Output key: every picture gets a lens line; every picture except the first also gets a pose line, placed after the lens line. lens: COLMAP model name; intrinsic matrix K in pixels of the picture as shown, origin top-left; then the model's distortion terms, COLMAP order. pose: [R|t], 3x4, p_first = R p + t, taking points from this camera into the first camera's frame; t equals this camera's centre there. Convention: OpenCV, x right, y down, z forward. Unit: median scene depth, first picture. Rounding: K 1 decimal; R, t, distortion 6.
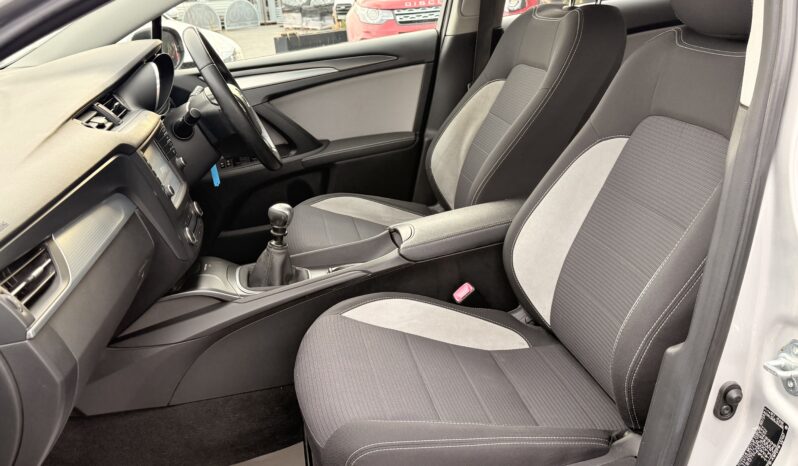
lens RADIAL K [[680.9, 0, 399.0], [0, 680.9, 233.0], [0, 0, 1]] dist [0.151960, -0.293046]
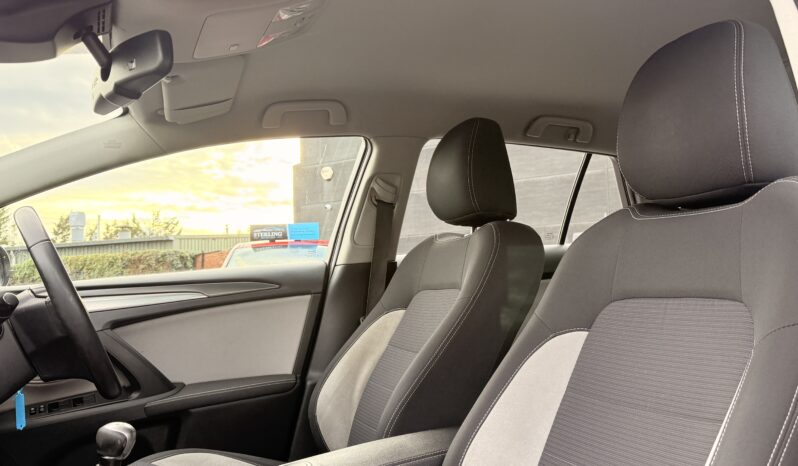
lens RADIAL K [[680.9, 0, 399.0], [0, 680.9, 233.0], [0, 0, 1]] dist [0.151960, -0.293046]
pose [[0.975906, 0.067882, 0.207362, -0.040682], [0.029724, 0.900152, -0.434560, 0.067664], [-0.216156, 0.430254, 0.876446, 0.183369]]
